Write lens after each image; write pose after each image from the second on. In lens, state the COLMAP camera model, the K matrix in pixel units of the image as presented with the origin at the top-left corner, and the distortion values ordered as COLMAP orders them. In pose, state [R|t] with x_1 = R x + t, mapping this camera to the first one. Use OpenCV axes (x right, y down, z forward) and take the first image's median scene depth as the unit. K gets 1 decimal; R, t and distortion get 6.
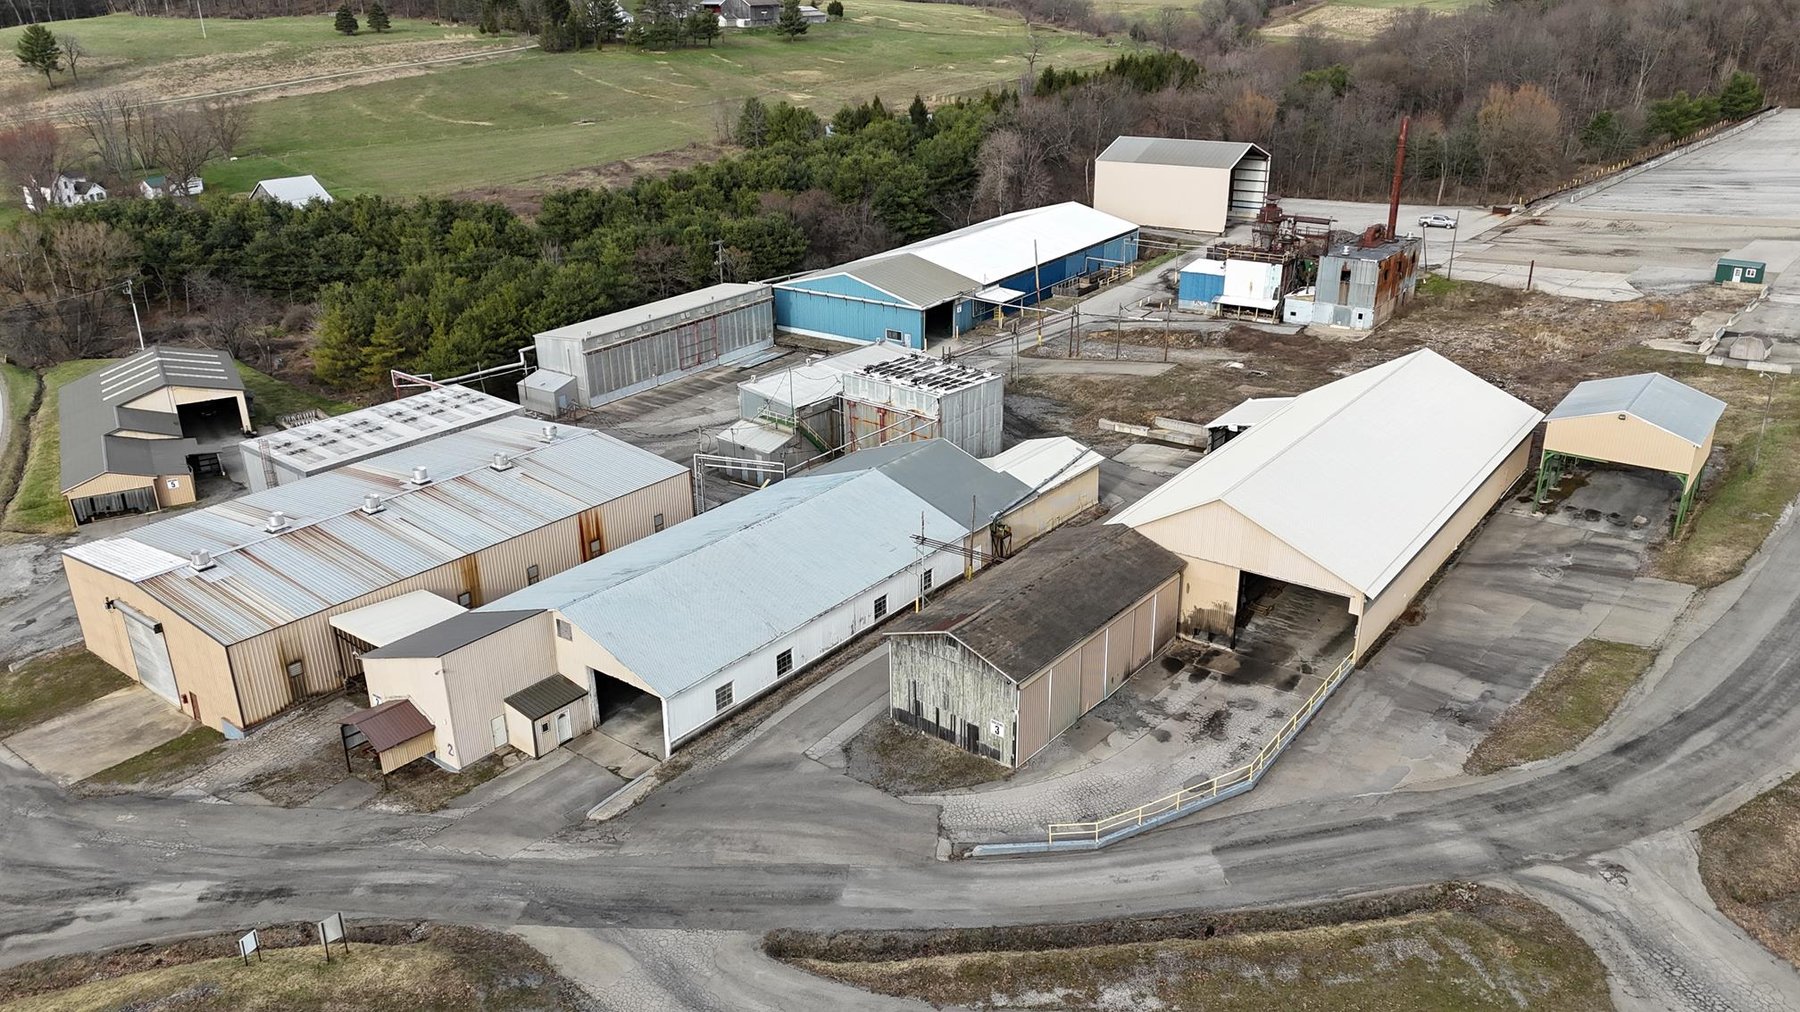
lens RADIAL K [[1279.2, 0, 900.0], [0, 1279.2, 506.0], [0, 0, 1]] dist [0.085704, -0.077818]
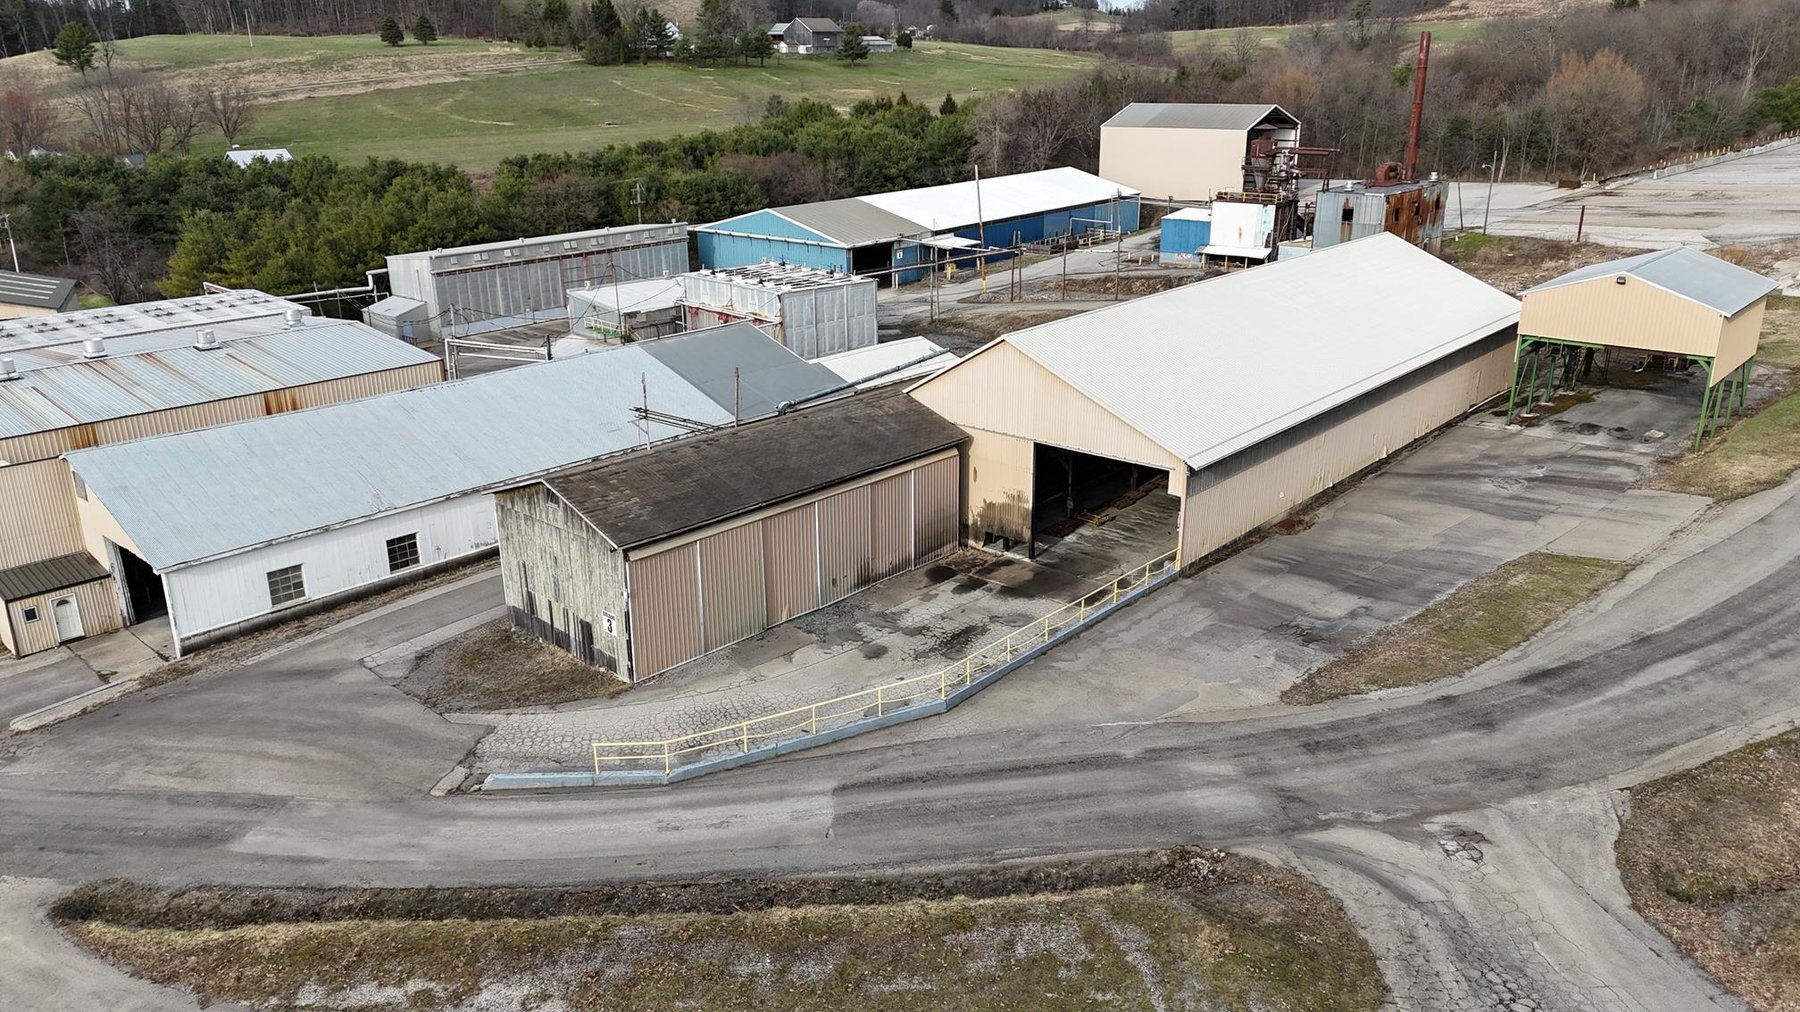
lens RADIAL K [[1279.2, 0, 900.0], [0, 1279.2, 506.0], [0, 0, 1]] dist [0.085704, -0.077818]
pose [[0.996366, 0.028955, -0.080101, 0.252371], [-0.033018, 0.998210, -0.049870, 0.125267], [0.078513, 0.052334, 0.995538, 0.293682]]
